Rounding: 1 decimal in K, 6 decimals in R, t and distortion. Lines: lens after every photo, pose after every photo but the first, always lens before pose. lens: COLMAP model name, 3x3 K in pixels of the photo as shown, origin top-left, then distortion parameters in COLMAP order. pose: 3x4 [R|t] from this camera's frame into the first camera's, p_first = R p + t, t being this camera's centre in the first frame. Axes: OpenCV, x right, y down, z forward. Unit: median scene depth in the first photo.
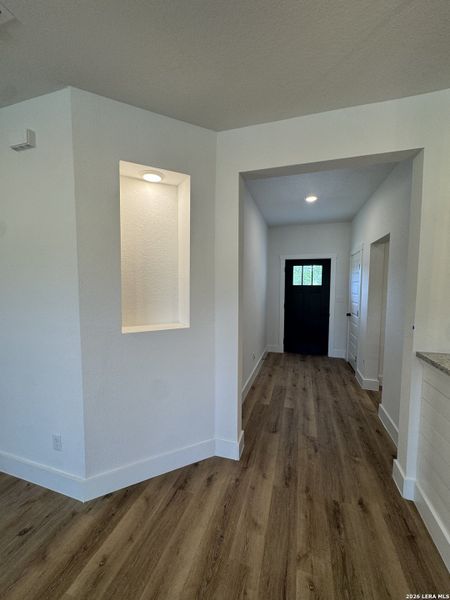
lens RADIAL K [[241.9, 0, 225.4], [0, 241.9, 298.9], [0, 0, 1]] dist [-0.000174, 0.000202]
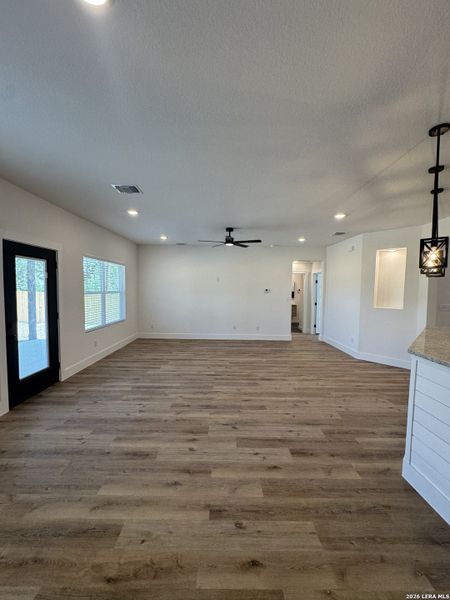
lens RADIAL K [[241.9, 0, 225.4], [0, 241.9, 298.9], [0, 0, 1]] dist [-0.000174, 0.000202]
pose [[0.308700, 0.039859, -0.950324, 1.825360], [-0.068399, 0.997465, 0.019617, 0.102364], [0.948697, 0.058946, 0.310644, -1.640431]]
